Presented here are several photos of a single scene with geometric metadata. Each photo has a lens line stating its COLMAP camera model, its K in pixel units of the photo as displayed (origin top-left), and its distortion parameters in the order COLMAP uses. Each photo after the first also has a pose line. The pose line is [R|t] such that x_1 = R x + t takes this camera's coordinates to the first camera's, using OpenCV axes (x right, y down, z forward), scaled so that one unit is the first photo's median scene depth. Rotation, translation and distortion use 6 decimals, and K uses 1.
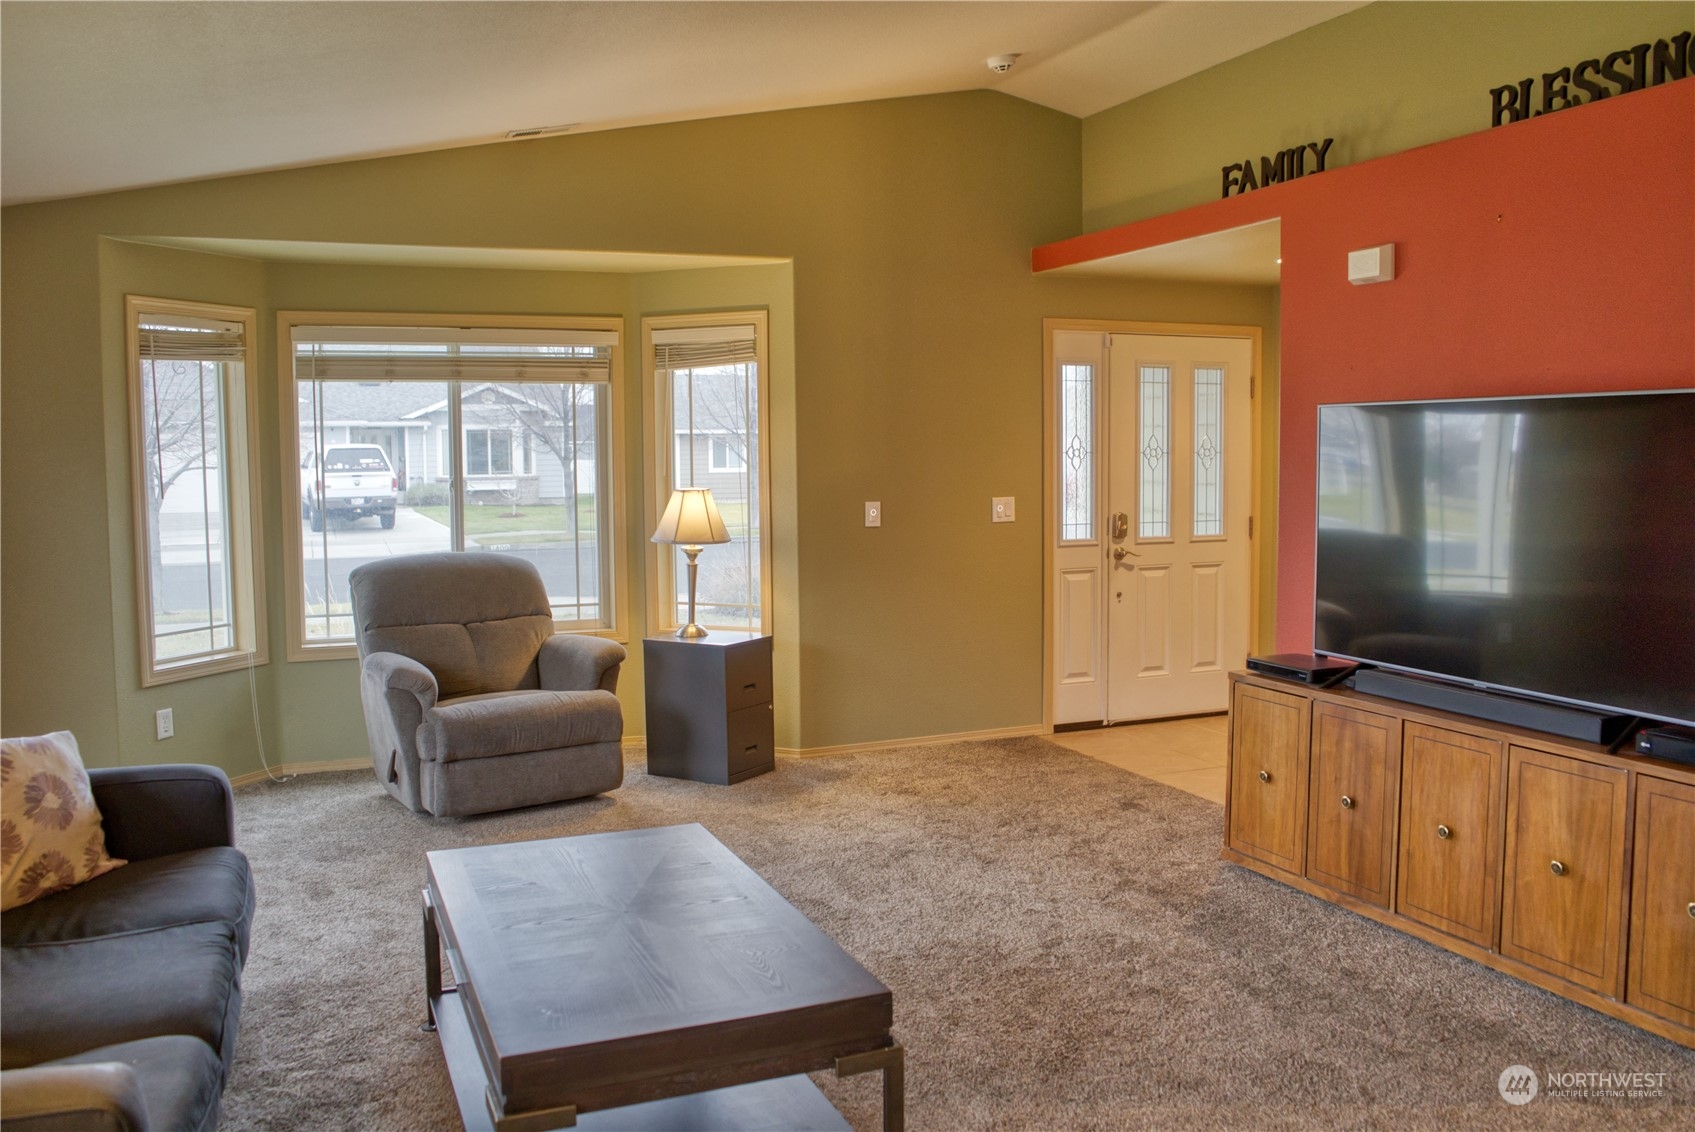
lens RADIAL K [[1392.9, 0, 935.7], [0, 1392.9, 594.1], [0, 0, 1]] dist [-0.099927, 0.050857]
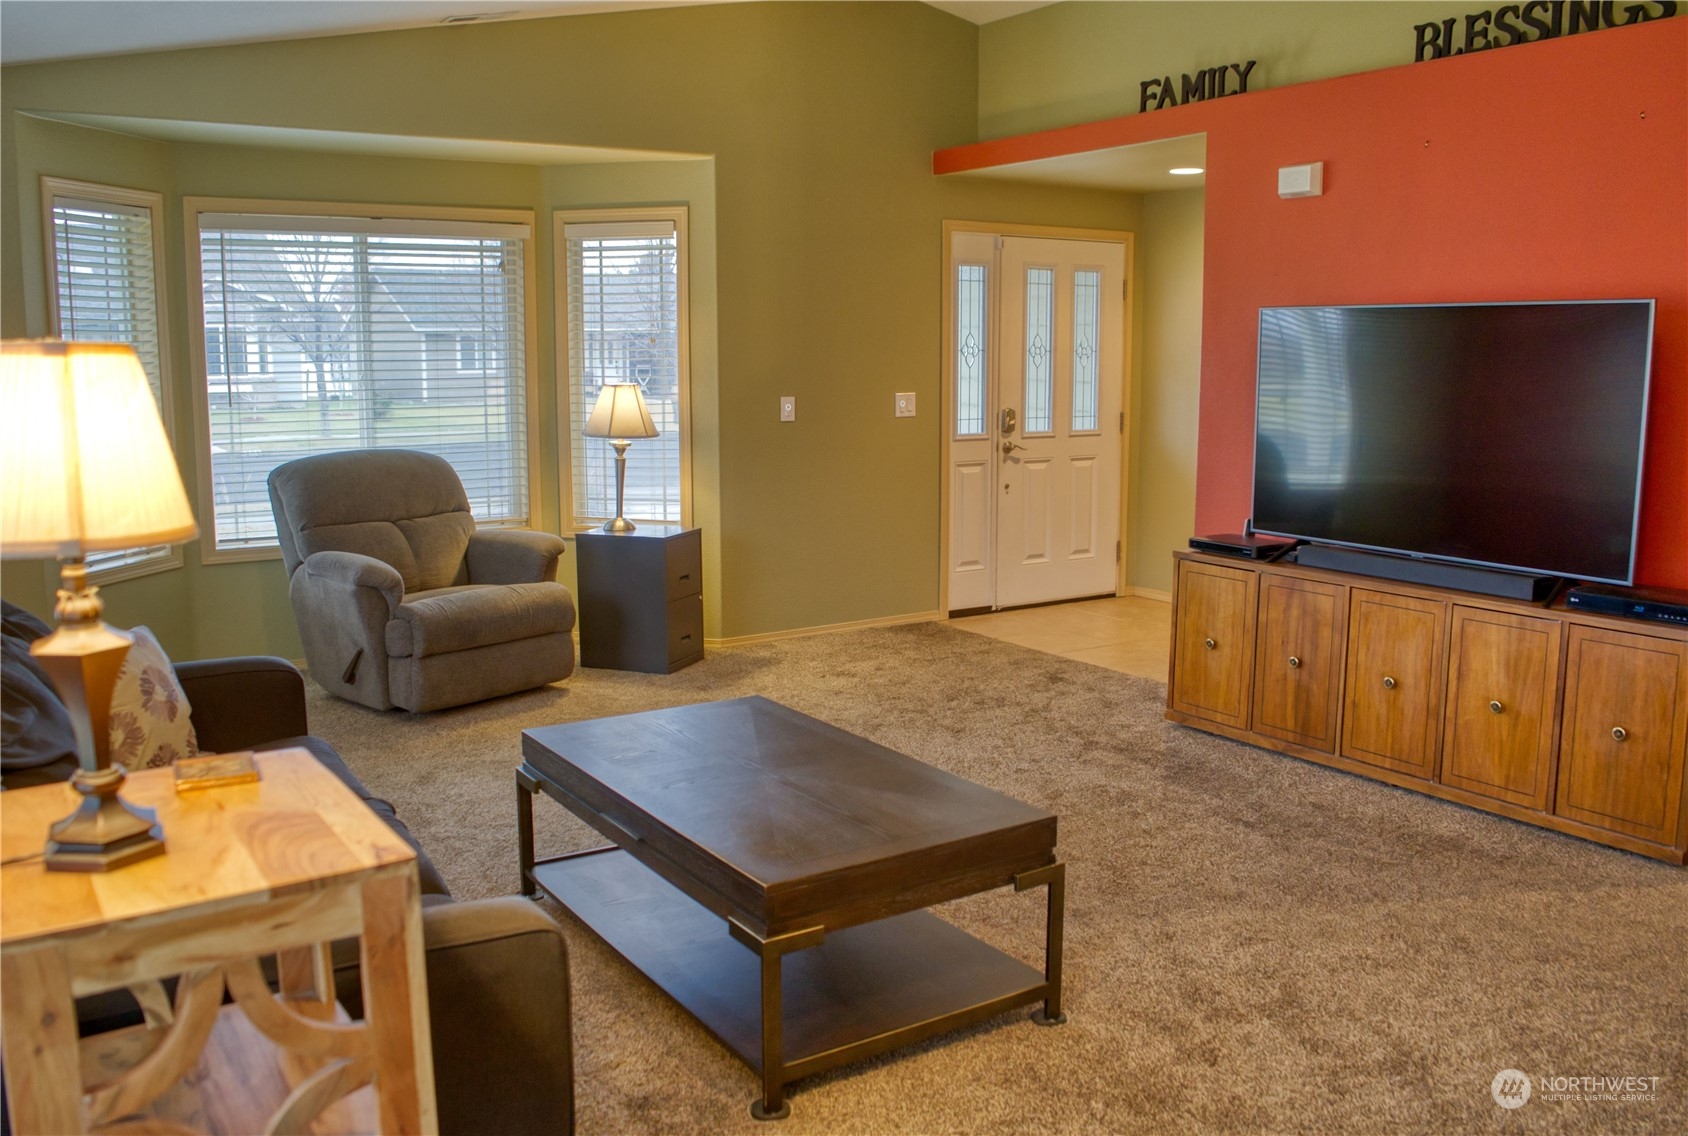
lens RADIAL K [[1387.1, 0, 955.8], [0, 1387.1, 607.4], [0, 0, 1]] dist [-0.099927, 0.050857]
pose [[0.982190, -0.025464, 0.186156, -0.146300], [0.010520, 0.996672, 0.080831, 0.009020], [-0.187595, -0.077433, 0.979190, -0.044331]]
